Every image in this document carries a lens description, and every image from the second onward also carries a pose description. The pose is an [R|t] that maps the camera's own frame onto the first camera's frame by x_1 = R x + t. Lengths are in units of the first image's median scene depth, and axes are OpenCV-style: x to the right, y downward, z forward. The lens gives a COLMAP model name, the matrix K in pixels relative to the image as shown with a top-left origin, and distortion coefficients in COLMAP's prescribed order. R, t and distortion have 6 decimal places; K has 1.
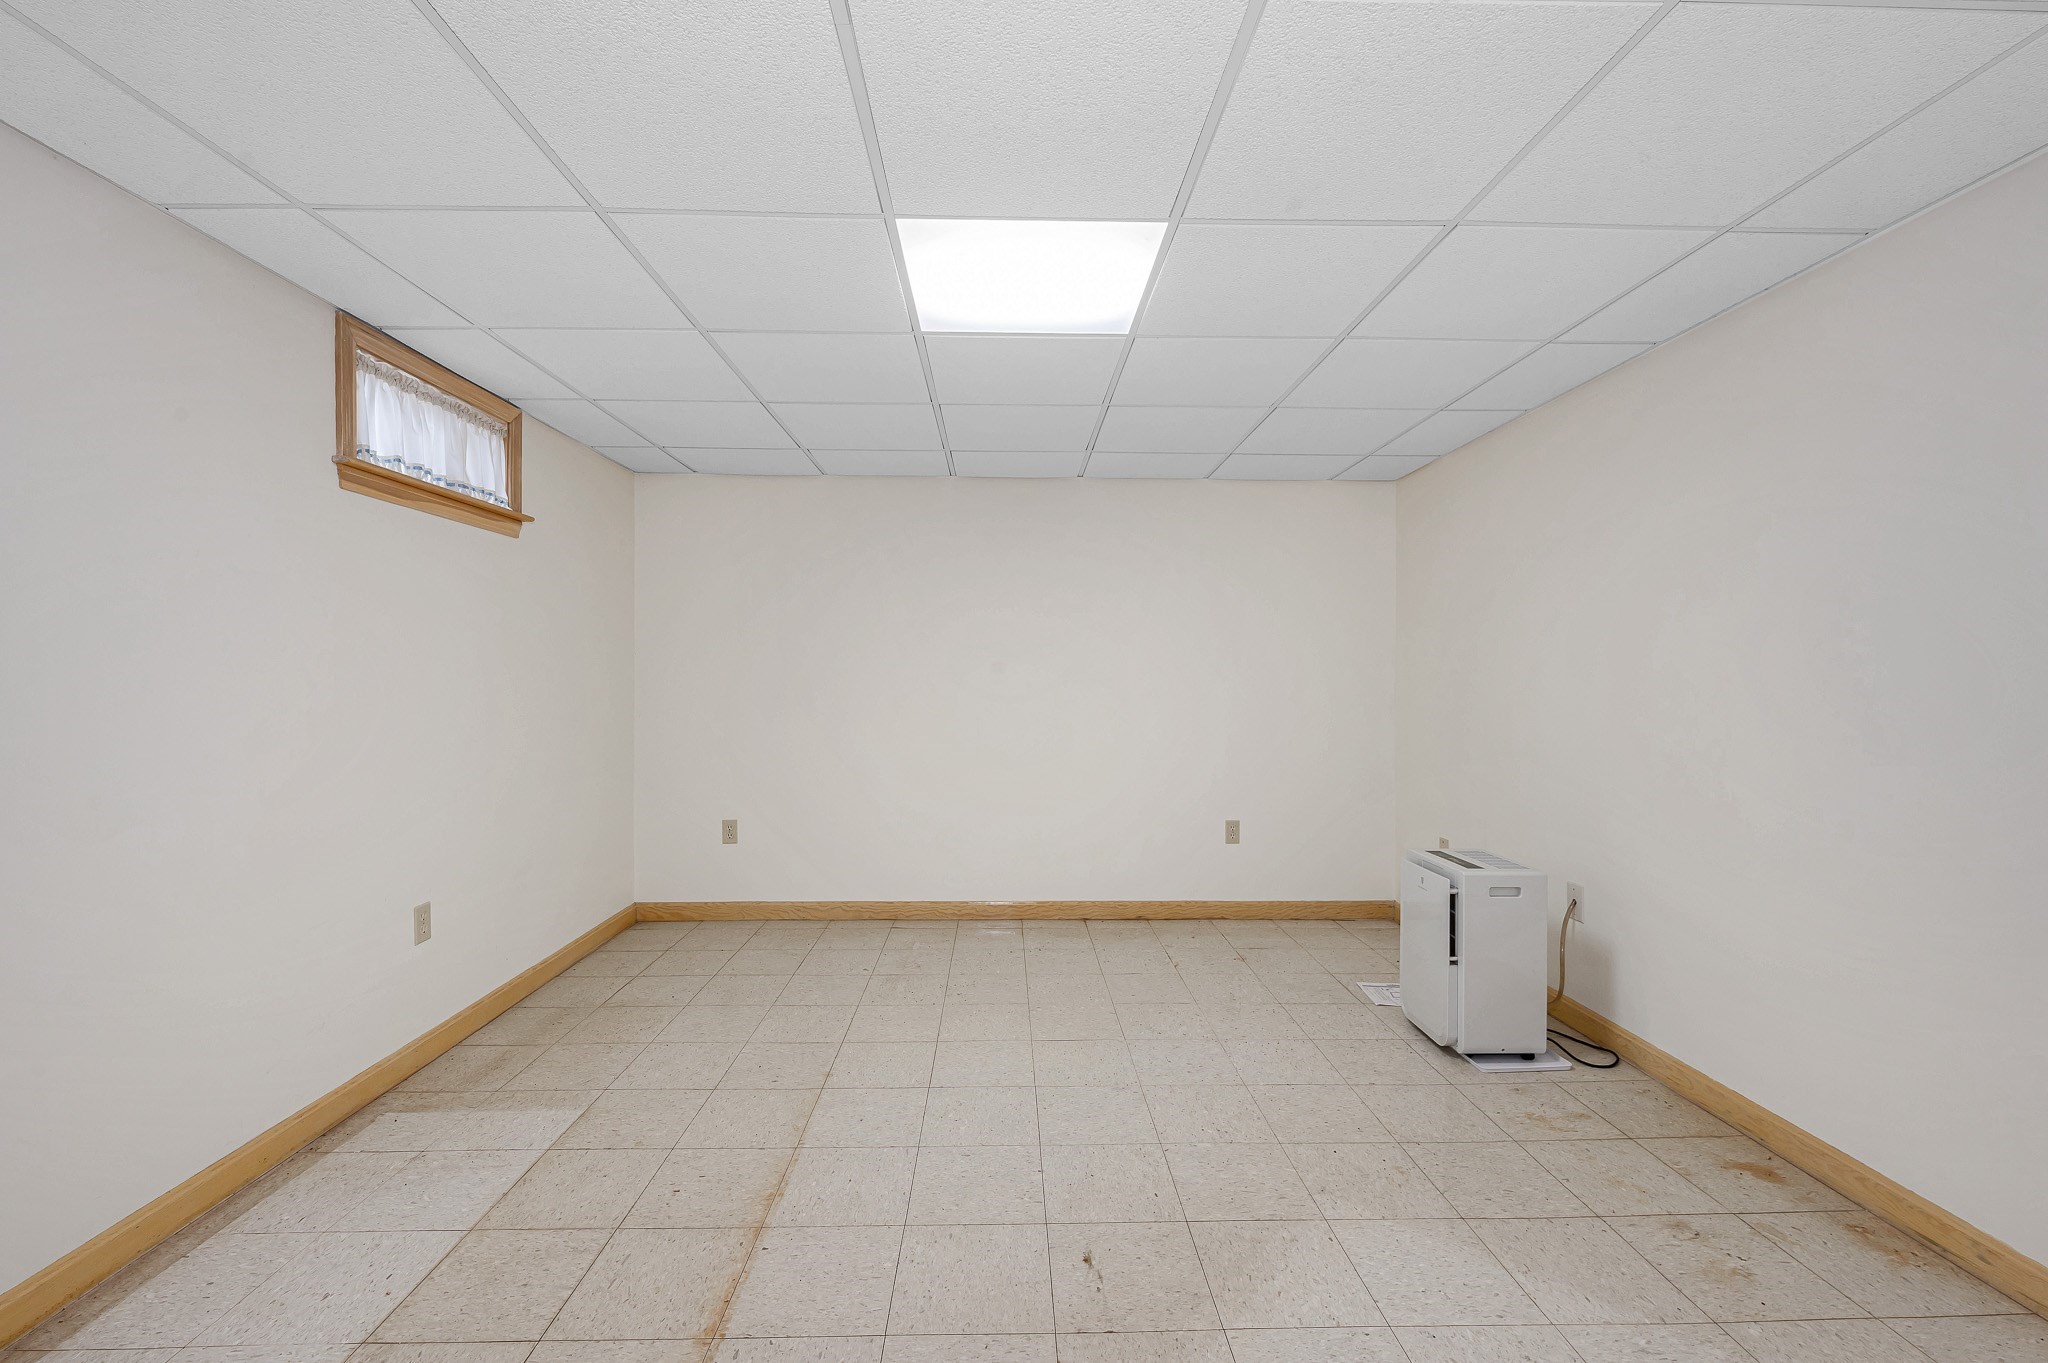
lens RADIAL K [[859.2, 0, 1009.3], [0, 859.2, 692.7], [0, 0, 1]] dist [-0.000943, -0.000338]
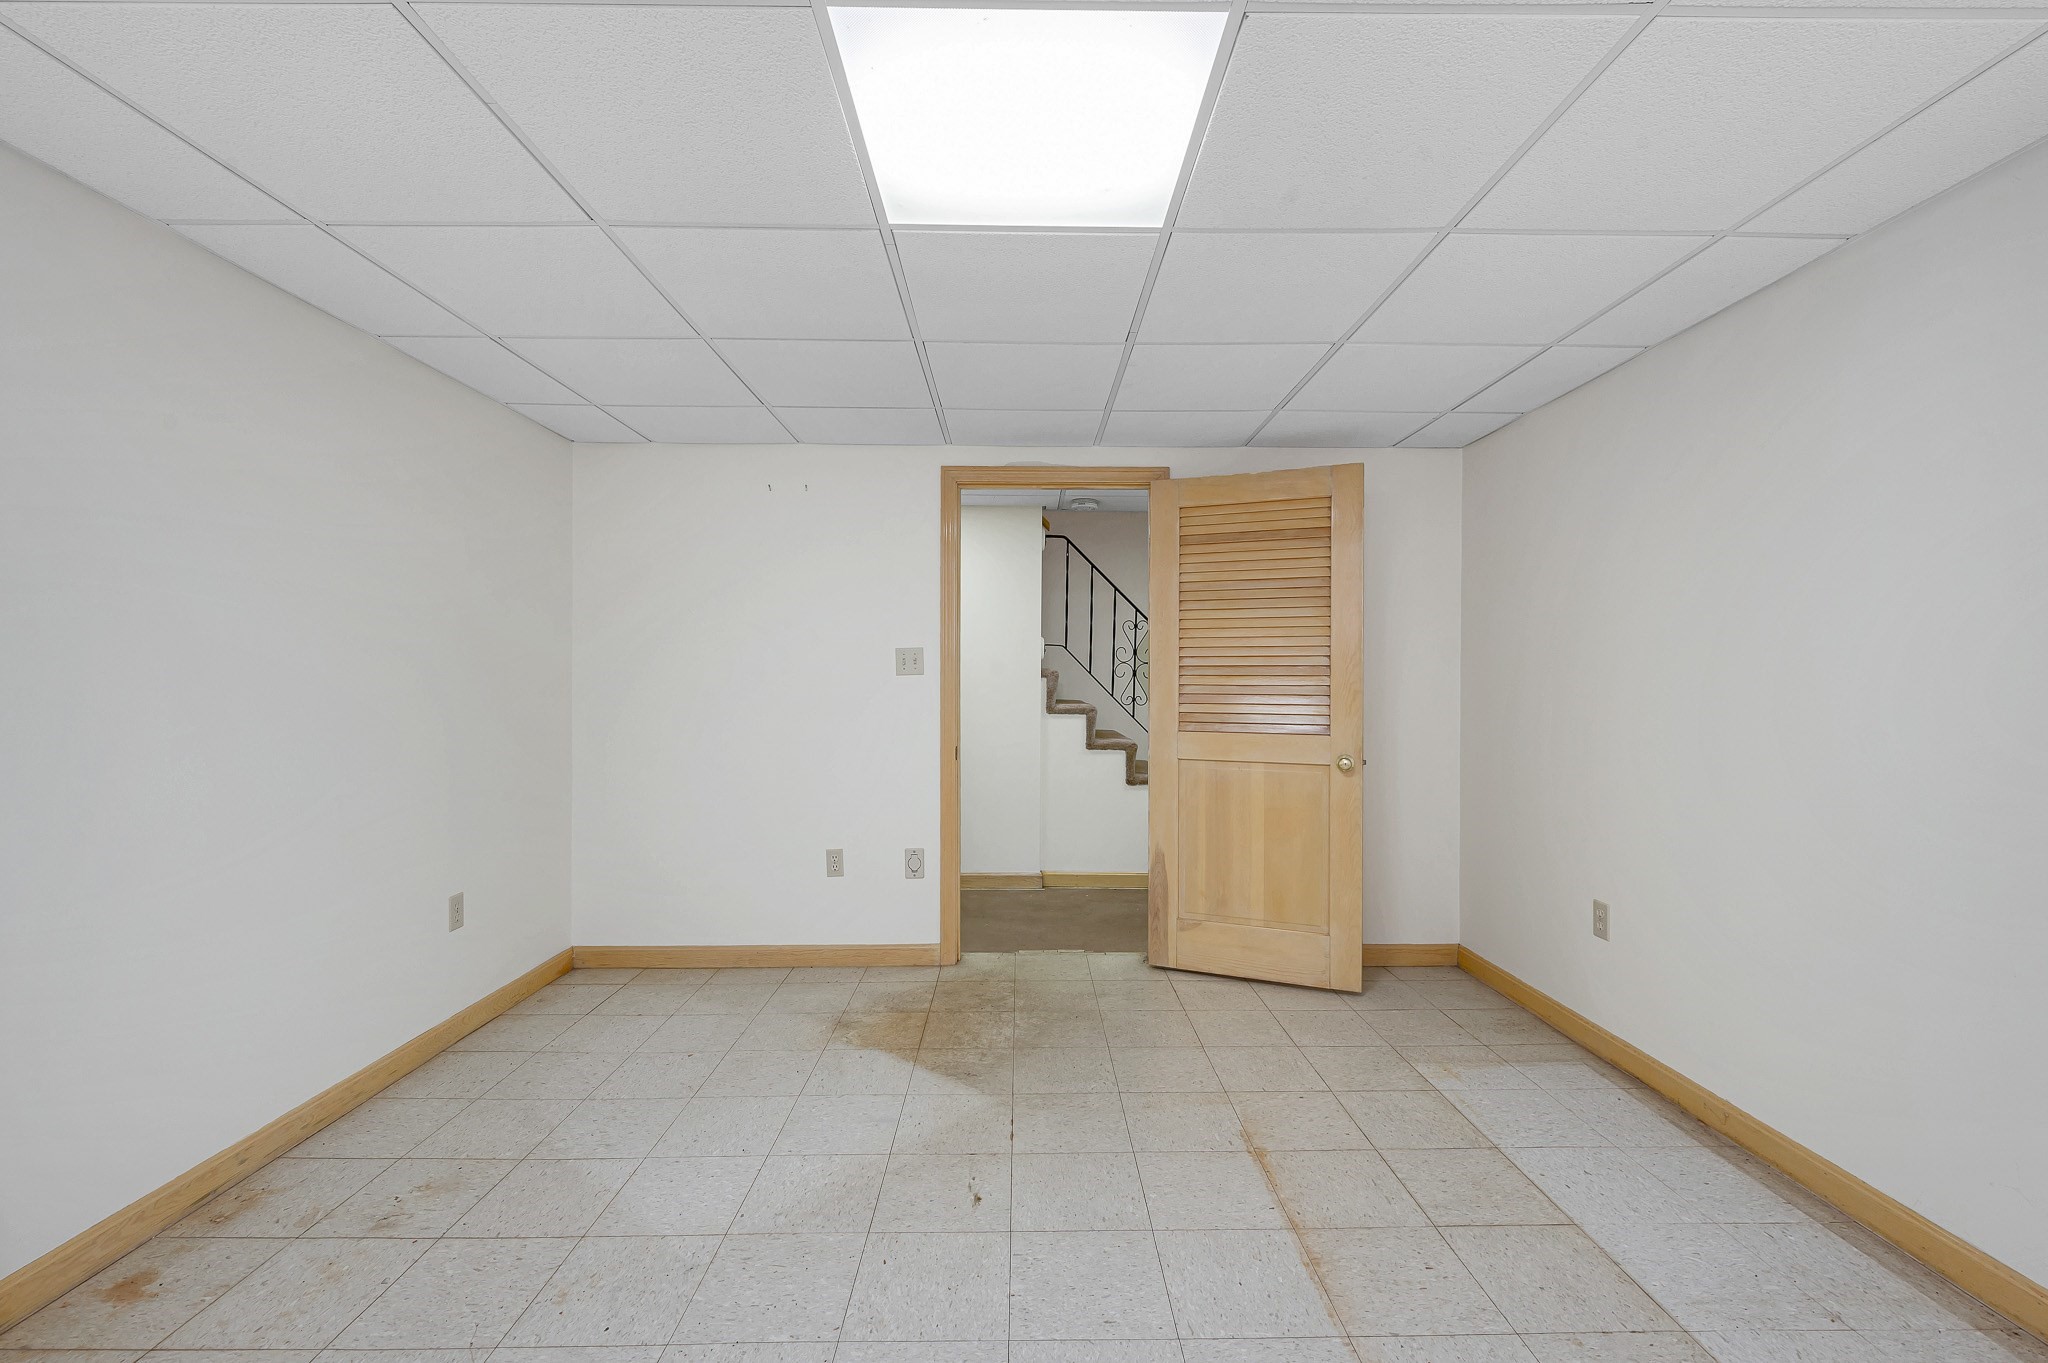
lens RADIAL K [[859.2, 0, 1009.3], [0, 859.2, 692.7], [0, 0, 1]] dist [-0.000943, -0.000338]
pose [[-0.999706, -0.000661, 0.024228, 0.020949], [-0.000030, 0.999662, 0.026014, -0.031187], [-0.024237, 0.026005, -0.999368, 1.975131]]
